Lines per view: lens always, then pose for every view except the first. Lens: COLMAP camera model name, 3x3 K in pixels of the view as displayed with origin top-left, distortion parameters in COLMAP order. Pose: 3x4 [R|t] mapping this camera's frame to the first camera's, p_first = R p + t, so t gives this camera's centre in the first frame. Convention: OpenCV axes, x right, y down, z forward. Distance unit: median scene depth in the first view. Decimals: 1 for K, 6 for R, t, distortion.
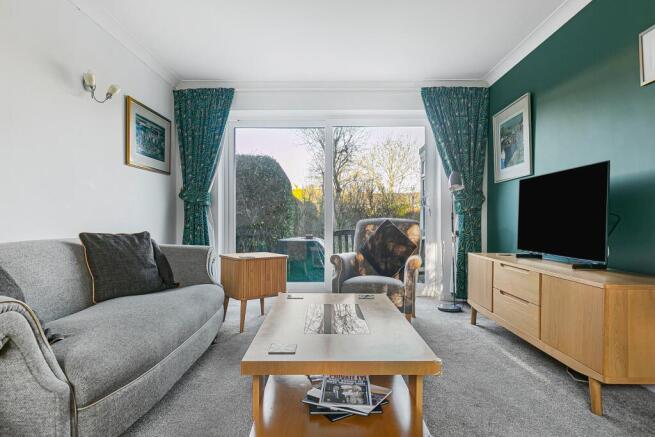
lens RADIAL K [[385.5, 0, 327.5], [0, 385.5, 218.5], [0, 0, 1]] dist [0.001779, 0.000028]
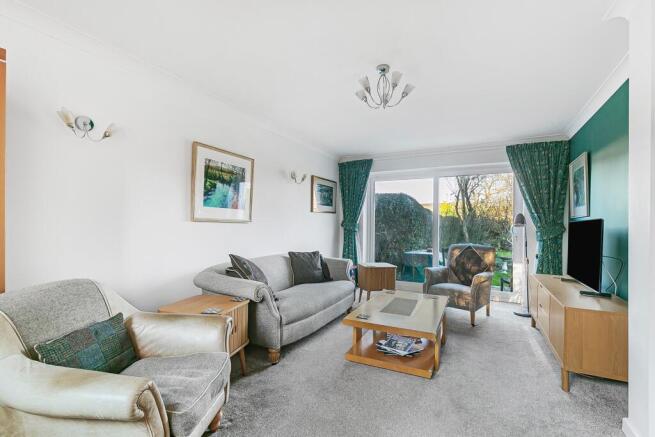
lens RADIAL K [[291.1, 0, 328.5], [0, 291.1, 221.1], [0, 0, 1]] dist [0.002415, -0.000043]
pose [[0.896546, -0.001129, -0.442950, 0.174179], [-0.008783, 0.999755, -0.020324, -0.065058], [0.442865, 0.022112, 0.896316, -0.225230]]
